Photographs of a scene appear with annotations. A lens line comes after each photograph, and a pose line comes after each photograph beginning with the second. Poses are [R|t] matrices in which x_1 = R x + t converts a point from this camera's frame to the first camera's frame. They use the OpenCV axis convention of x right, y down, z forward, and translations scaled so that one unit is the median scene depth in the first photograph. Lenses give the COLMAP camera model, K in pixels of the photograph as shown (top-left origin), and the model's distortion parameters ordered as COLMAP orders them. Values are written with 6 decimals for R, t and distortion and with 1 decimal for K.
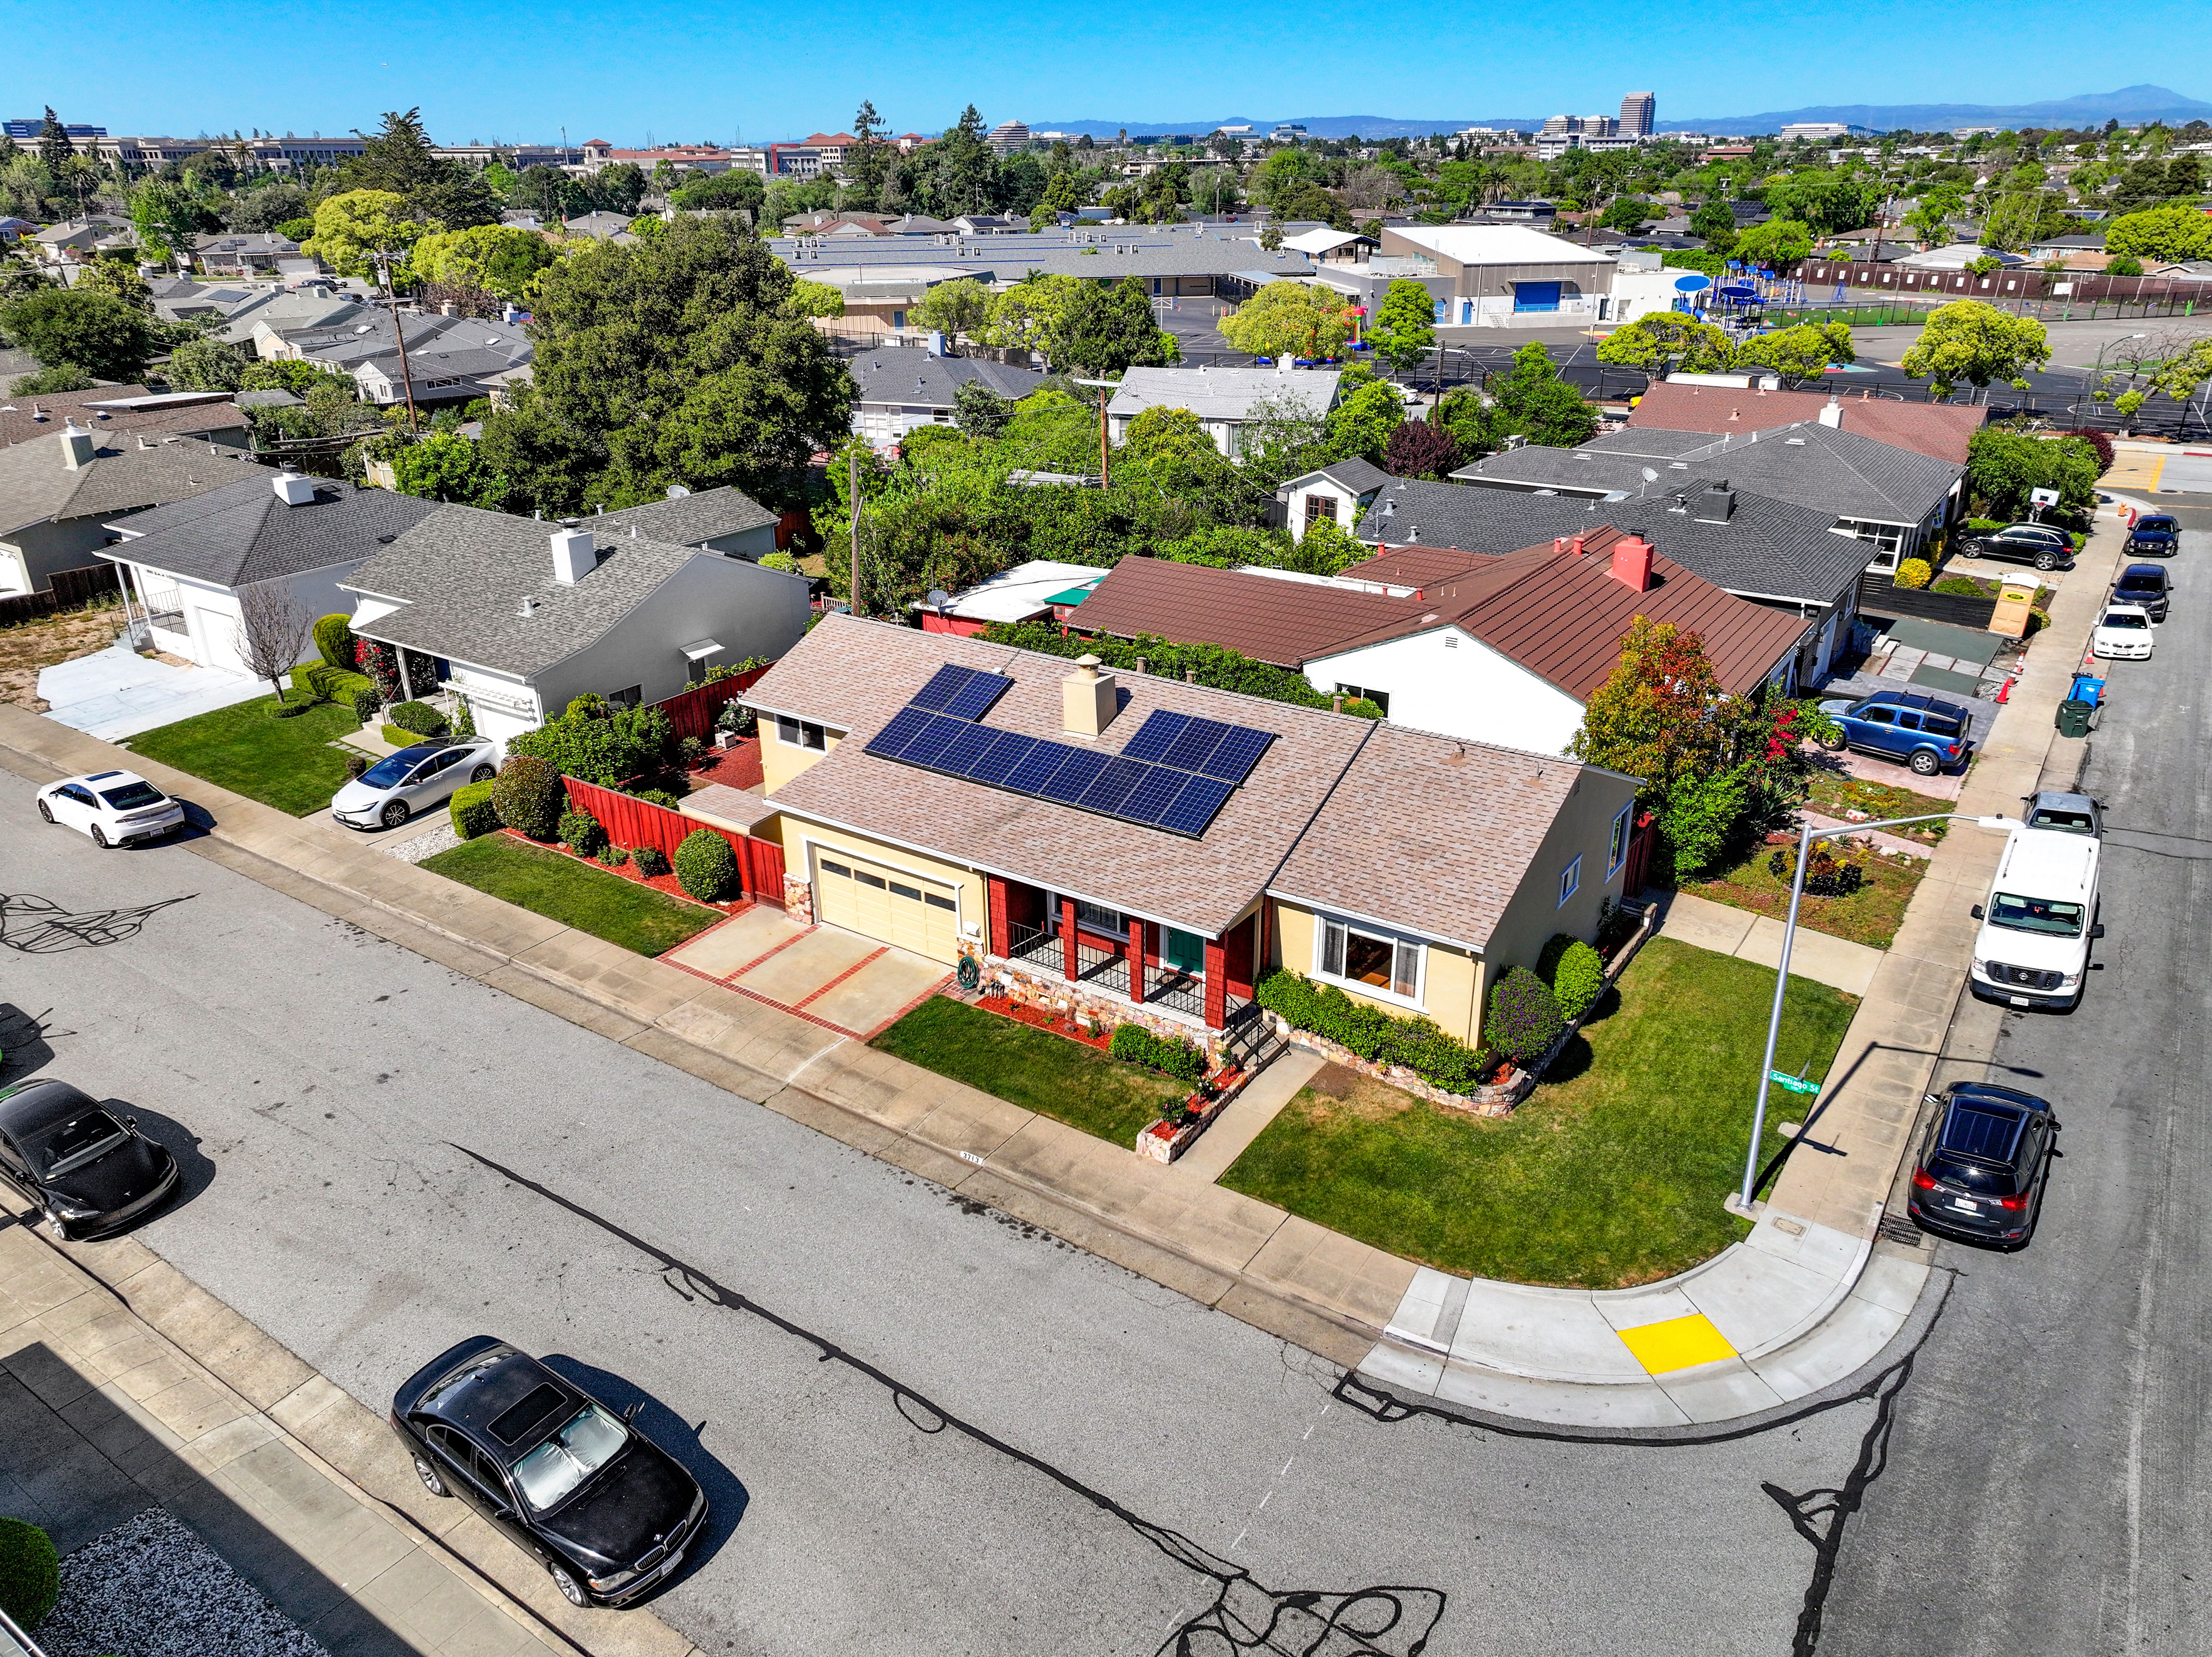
lens RADIAL K [[1553.7, 0, 1115.8], [0, 1553.7, 821.3], [0, 0, 1]] dist [0.003106, 0.010747]
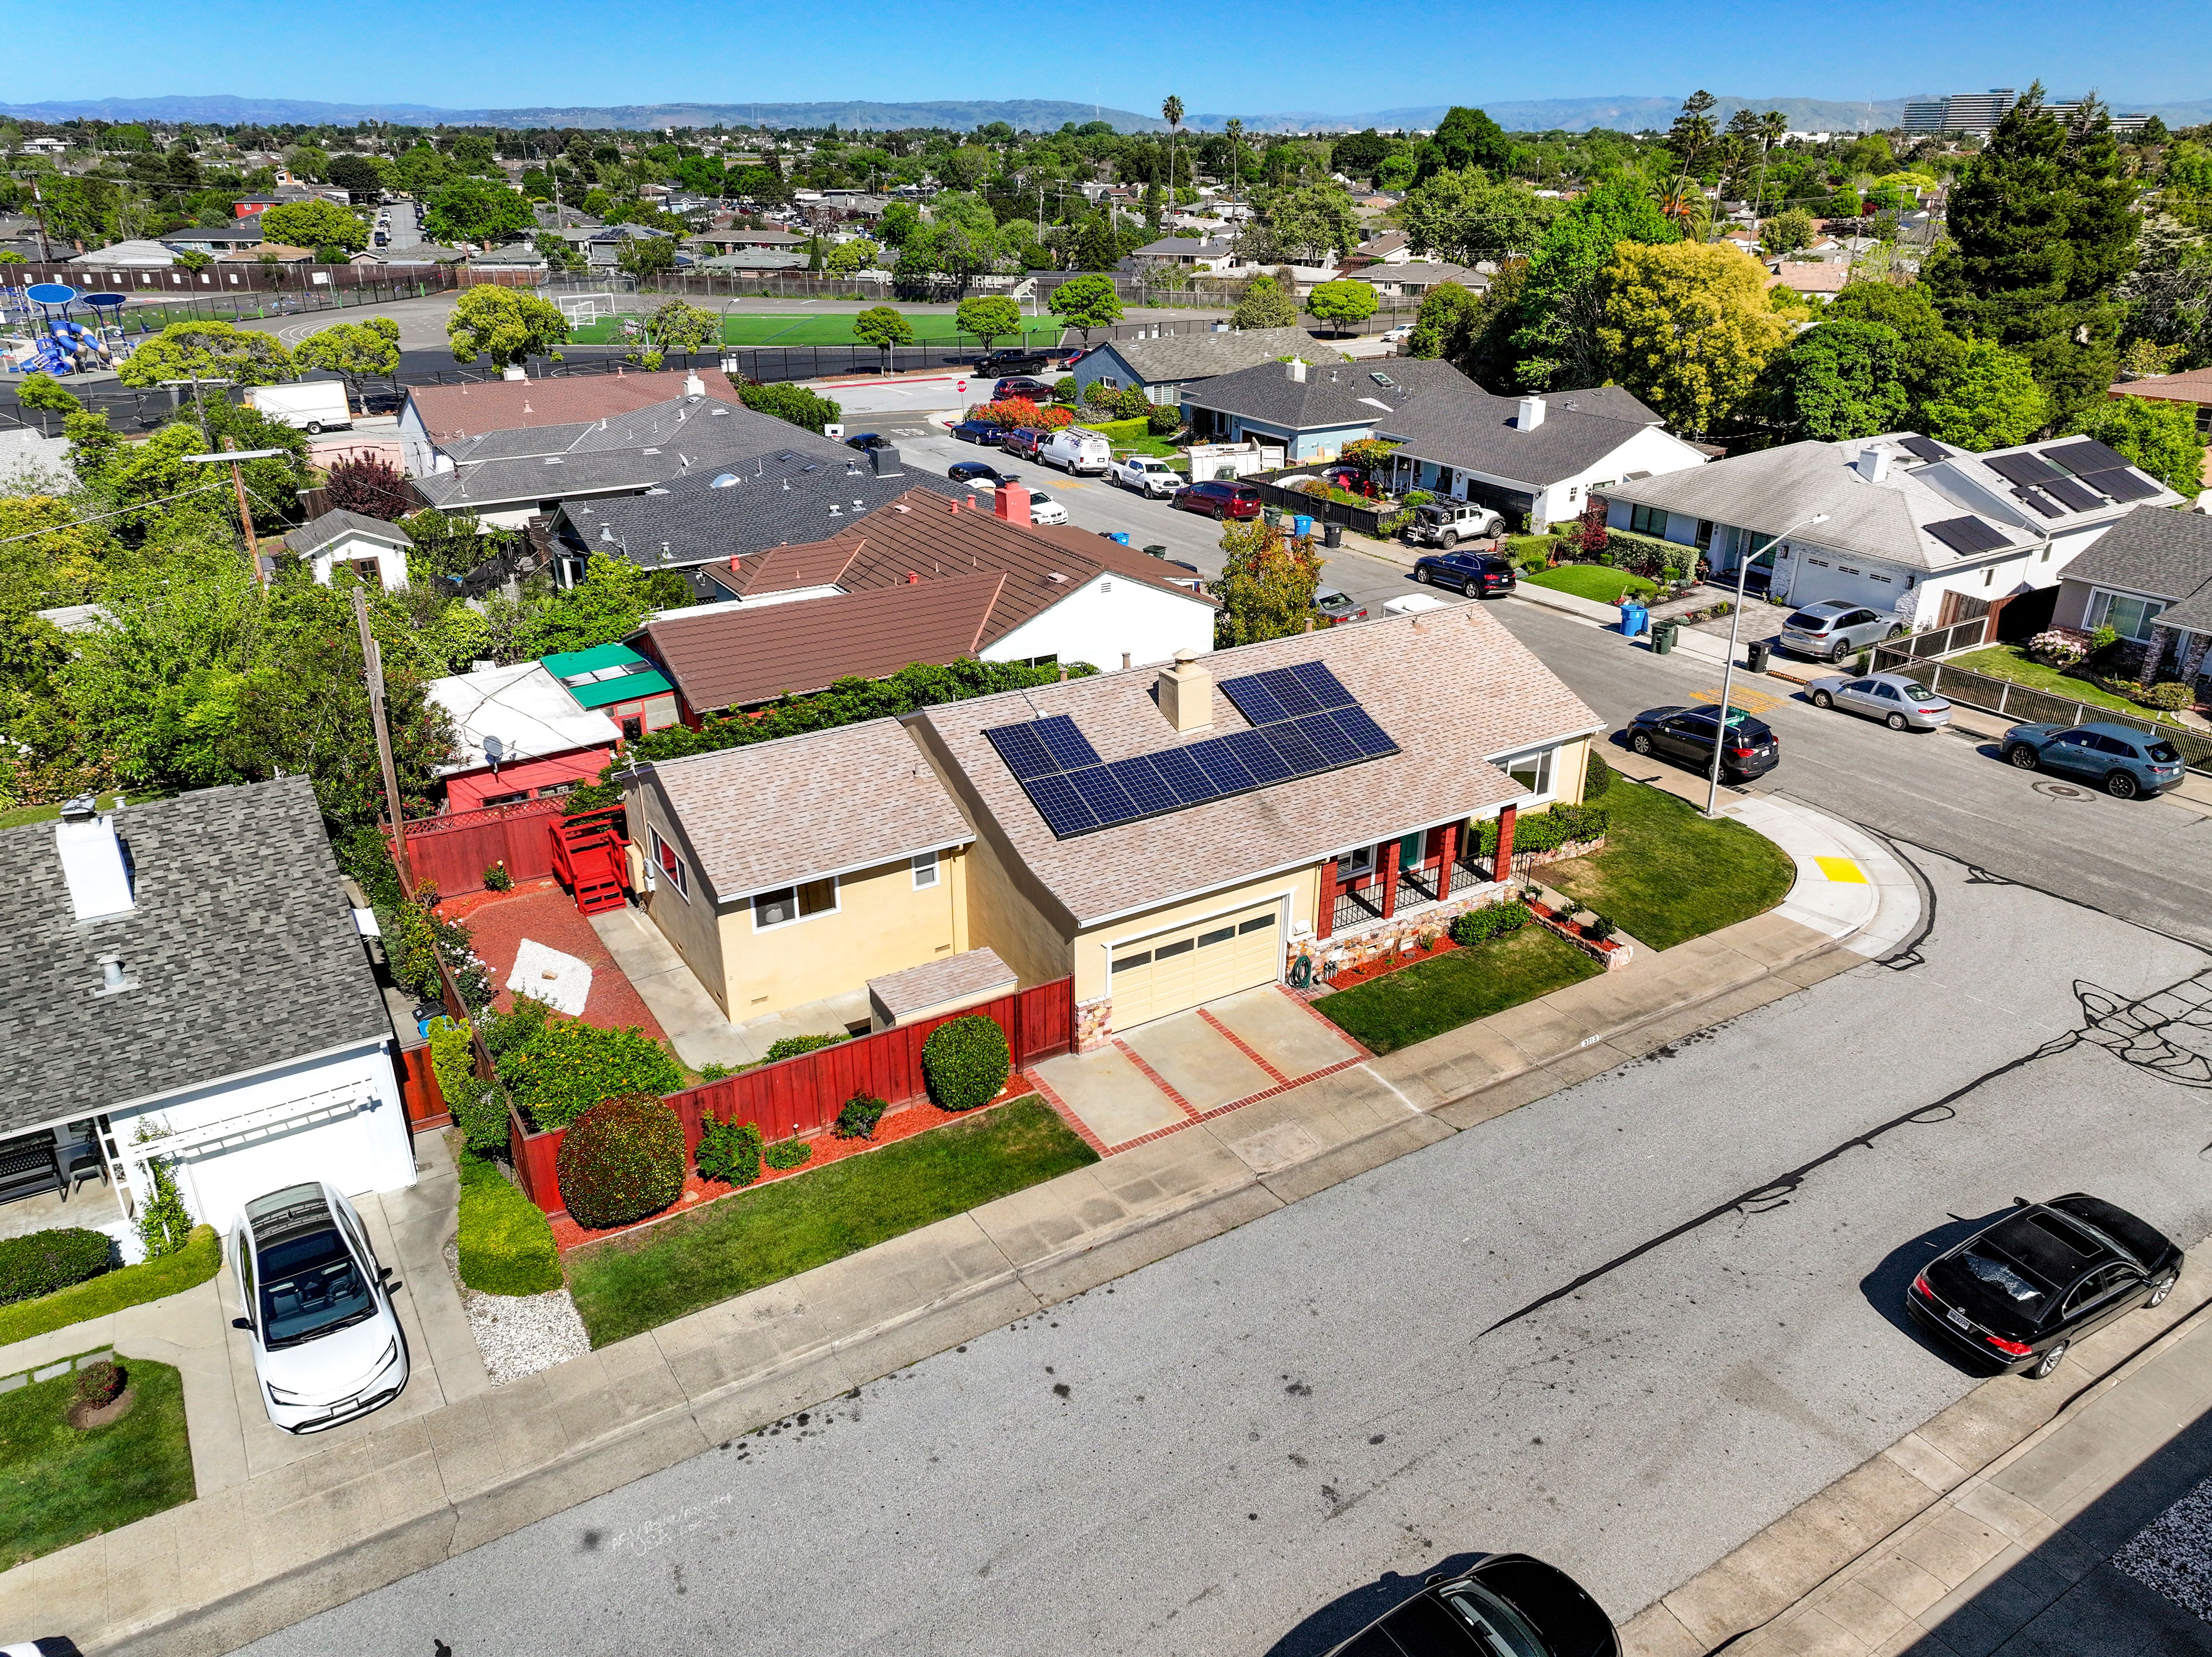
lens RADIAL K [[1553.7, 0, 1117.8], [0, 1553.7, 820.0], [0, 0, 1]] dist [0.003106, 0.010747]
pose [[0.395770, -0.361650, 0.844142, -0.913026], [0.359402, 0.906874, 0.220023, -0.242805], [-0.845101, 0.216308, 0.488891, 0.577384]]
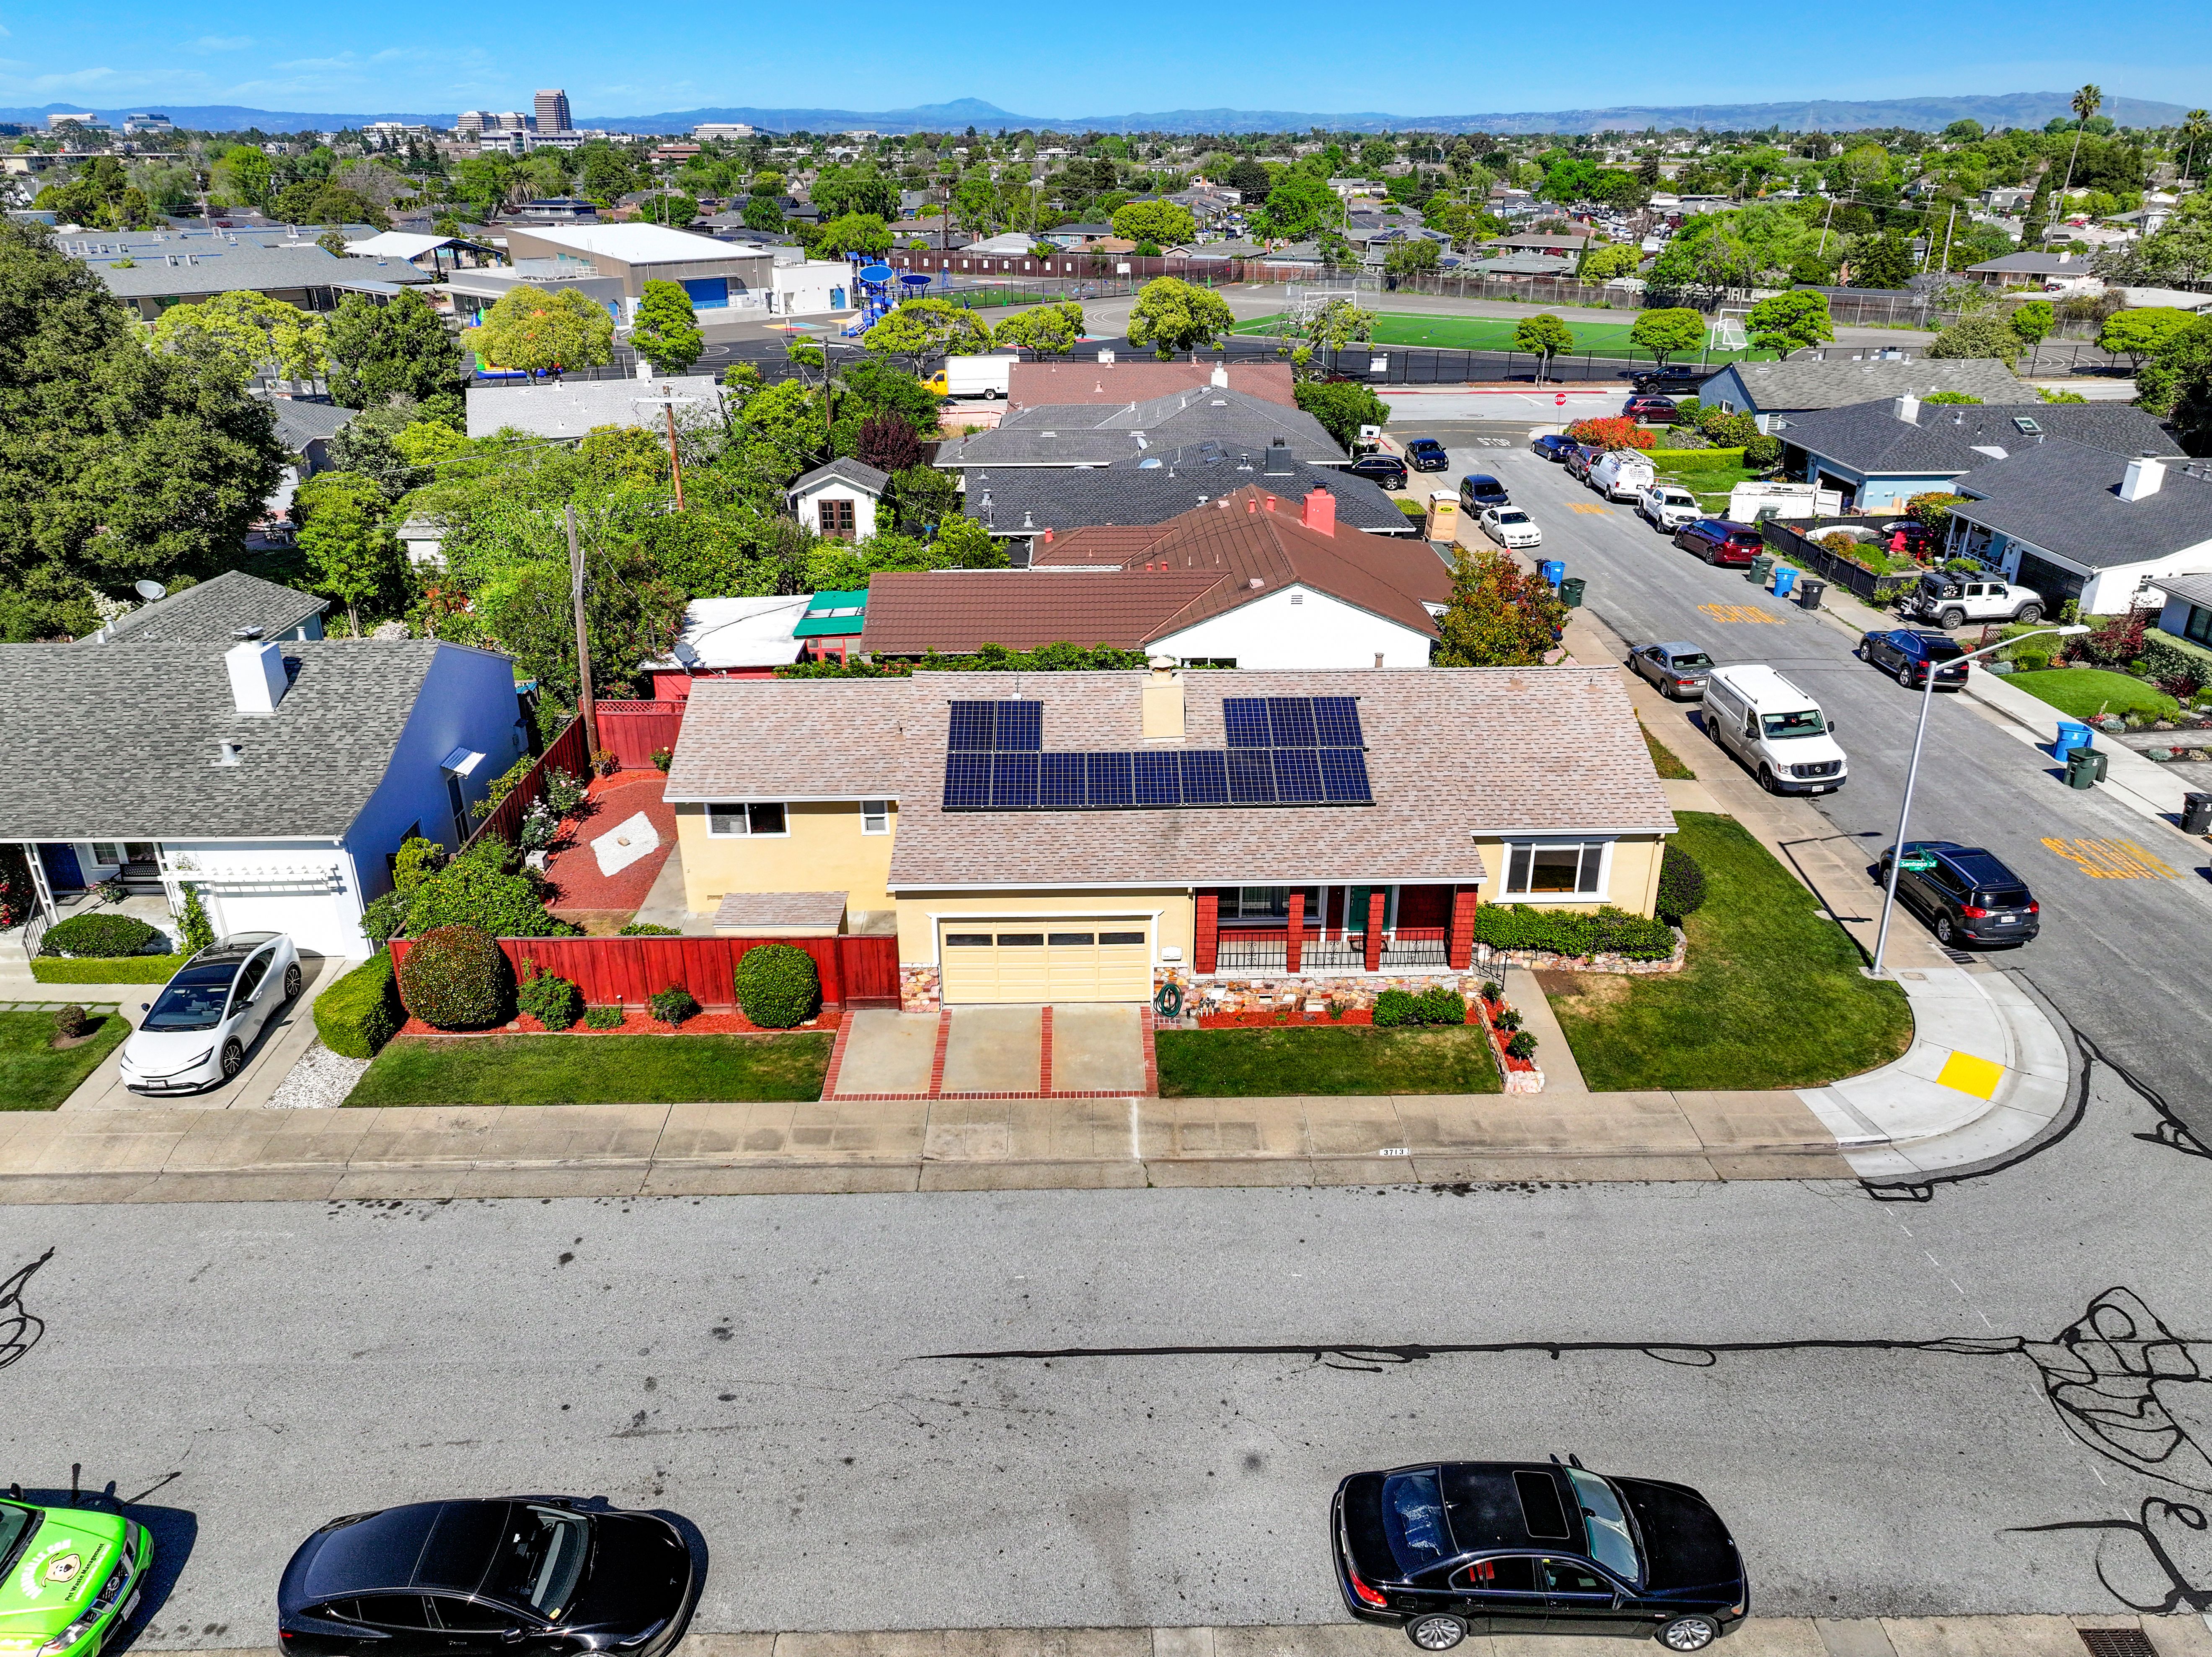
lens RADIAL K [[1553.7, 0, 1116.8], [0, 1553.7, 820.0], [0, 0, 1]] dist [0.003106, 0.010747]
pose [[0.812322, -0.228758, 0.536472, -0.592165], [0.228567, 0.971149, 0.068016, -0.080945], [-0.536554, 0.067369, 0.841173, 0.198040]]
